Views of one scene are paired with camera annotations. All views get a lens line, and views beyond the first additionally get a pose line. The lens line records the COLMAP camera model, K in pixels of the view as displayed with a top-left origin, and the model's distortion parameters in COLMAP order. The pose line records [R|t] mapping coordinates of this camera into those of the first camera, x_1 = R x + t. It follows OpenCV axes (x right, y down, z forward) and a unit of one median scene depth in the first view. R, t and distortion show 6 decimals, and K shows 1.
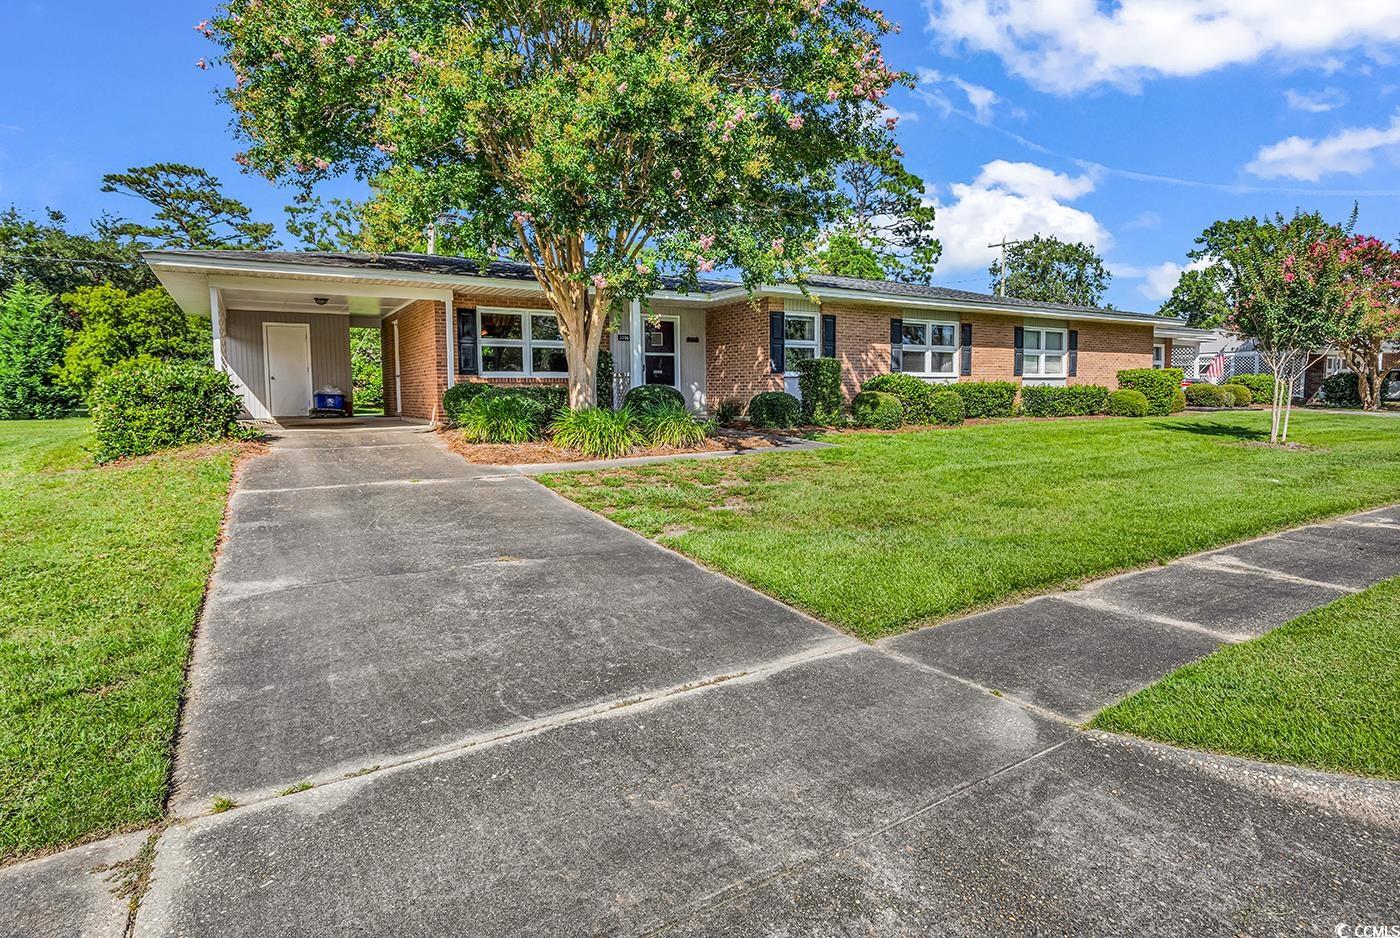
lens RADIAL K [[743.7, 0, 718.2], [0, 743.7, 437.0], [0, 0, 1]] dist [-0.002202, 0.000722]
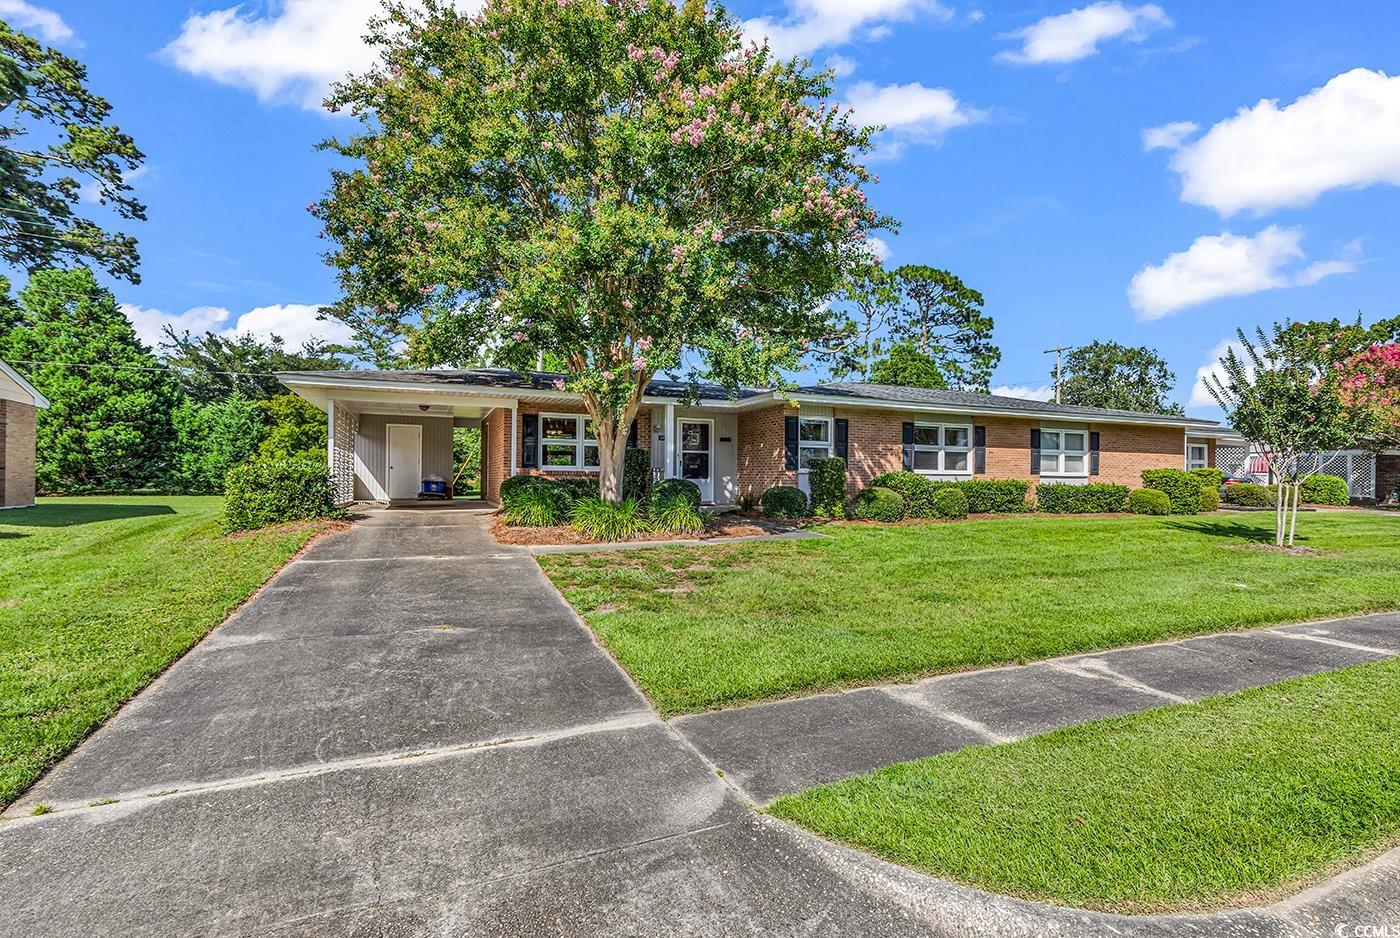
lens RADIAL K [[649.5, 0, 706.4], [0, 649.5, 471.7], [0, 0, 1]] dist [0.006921, -0.000338]
pose [[0.987527, 0.015192, -0.156715, 0.148388], [-0.026411, 0.997214, -0.069756, -0.013699], [0.155219, 0.073025, 0.985177, -0.005781]]
